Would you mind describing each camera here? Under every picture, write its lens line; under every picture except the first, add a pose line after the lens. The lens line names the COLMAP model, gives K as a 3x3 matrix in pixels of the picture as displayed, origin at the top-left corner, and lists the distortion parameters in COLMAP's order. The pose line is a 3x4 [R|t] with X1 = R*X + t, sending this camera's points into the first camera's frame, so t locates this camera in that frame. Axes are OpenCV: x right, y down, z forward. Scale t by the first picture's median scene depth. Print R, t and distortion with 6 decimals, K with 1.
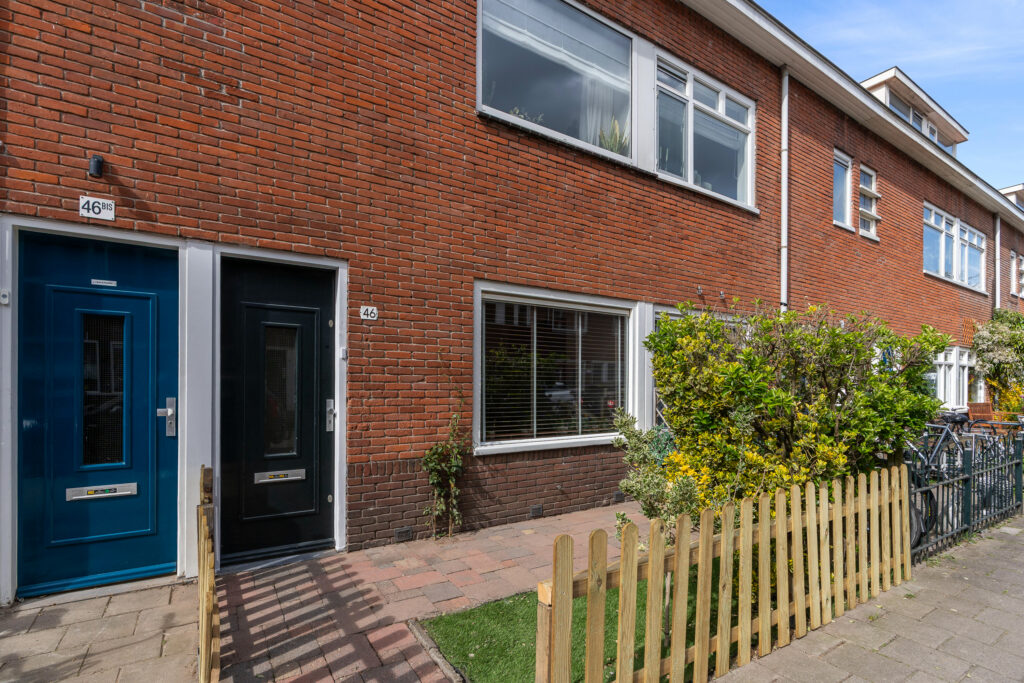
lens RADIAL K [[472.4, 0, 513.0], [0, 472.4, 384.3], [0, 0, 1]] dist [-0.012882, 0.004250]
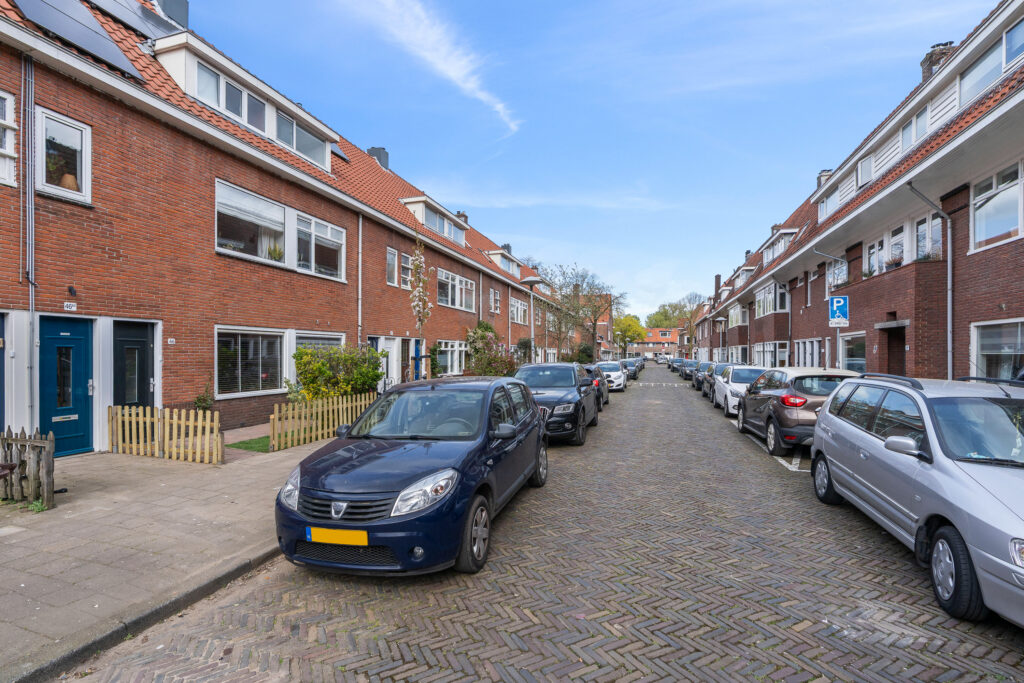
lens RADIAL K [[472.4, 0, 496.3], [0, 472.4, 363.8], [0, 0, 1]] dist [-0.012882, 0.004250]
pose [[0.771264, -0.013620, 0.636370, -0.529153], [-0.001671, 0.999724, 0.023421, -0.090743], [-0.636514, -0.019127, 0.771028, -1.799222]]
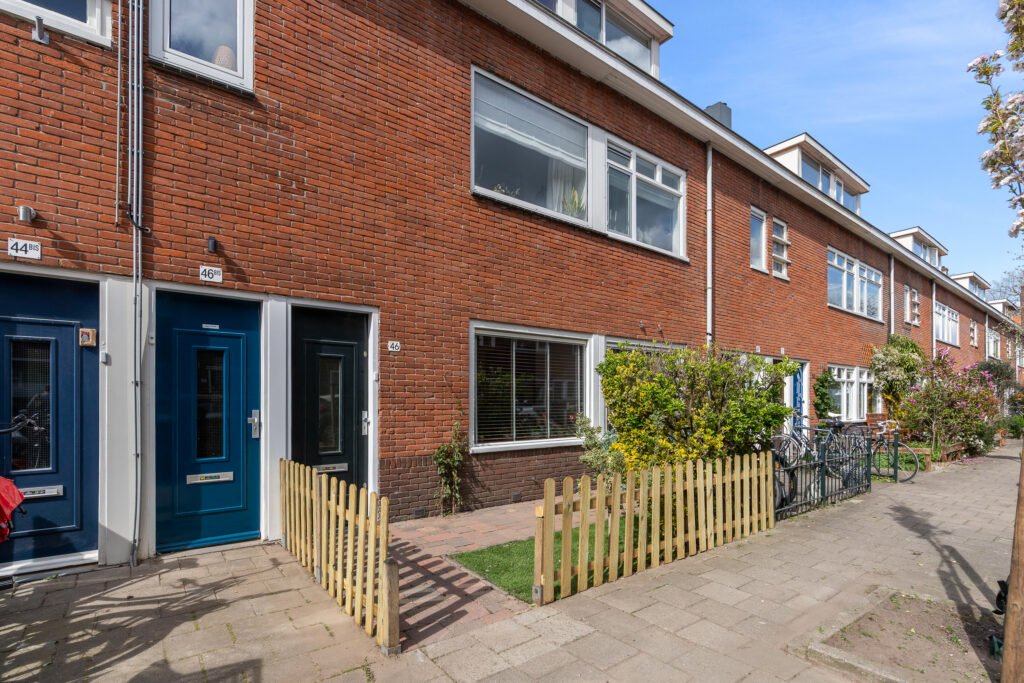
lens RADIAL K [[472.4, 0, 515.0], [0, 472.4, 404.4], [0, 0, 1]] dist [-0.012882, 0.004250]
pose [[0.996318, -0.007324, 0.085424, -0.076993], [0.006903, 0.999962, 0.005232, 0.009161], [-0.085459, -0.004623, 0.996331, -0.348484]]
